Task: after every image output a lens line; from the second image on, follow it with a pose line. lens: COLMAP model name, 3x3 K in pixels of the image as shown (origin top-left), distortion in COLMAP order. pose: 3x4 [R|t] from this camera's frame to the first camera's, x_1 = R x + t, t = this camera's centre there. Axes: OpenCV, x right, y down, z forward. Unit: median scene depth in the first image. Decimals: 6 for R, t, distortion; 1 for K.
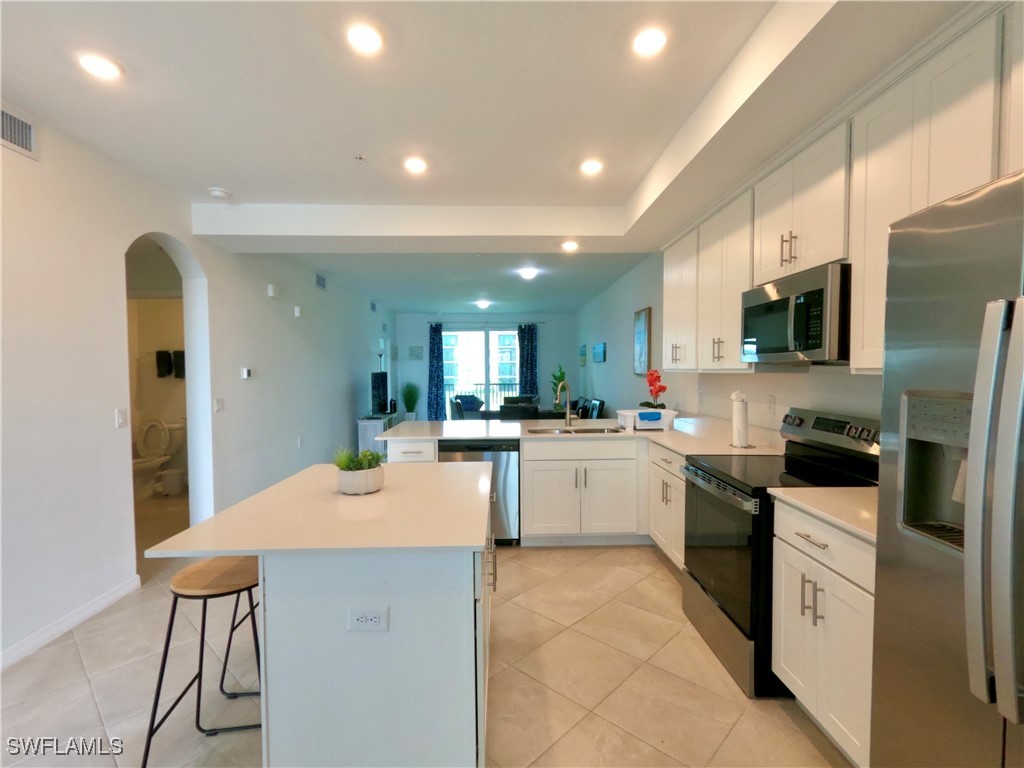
lens RADIAL K [[485.7, 0, 508.0], [0, 485.7, 385.6], [0, 0, 1]] dist [0.009127, -0.000146]
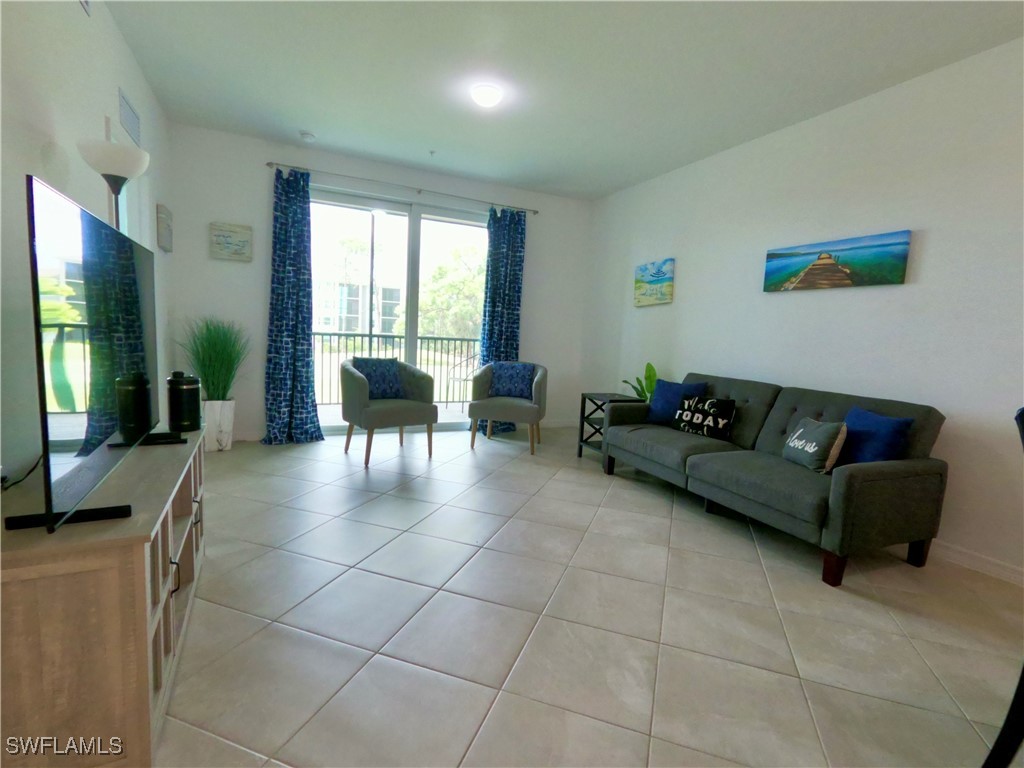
lens RADIAL K [[485.7, 0, 508.0], [0, 485.7, 385.6], [0, 0, 1]] dist [0.009127, -0.000146]
pose [[0.913190, 0.006224, 0.407487, -0.148018], [-0.040625, 0.996293, 0.075824, 0.006500], [-0.405504, -0.085796, 0.910058, 0.561266]]
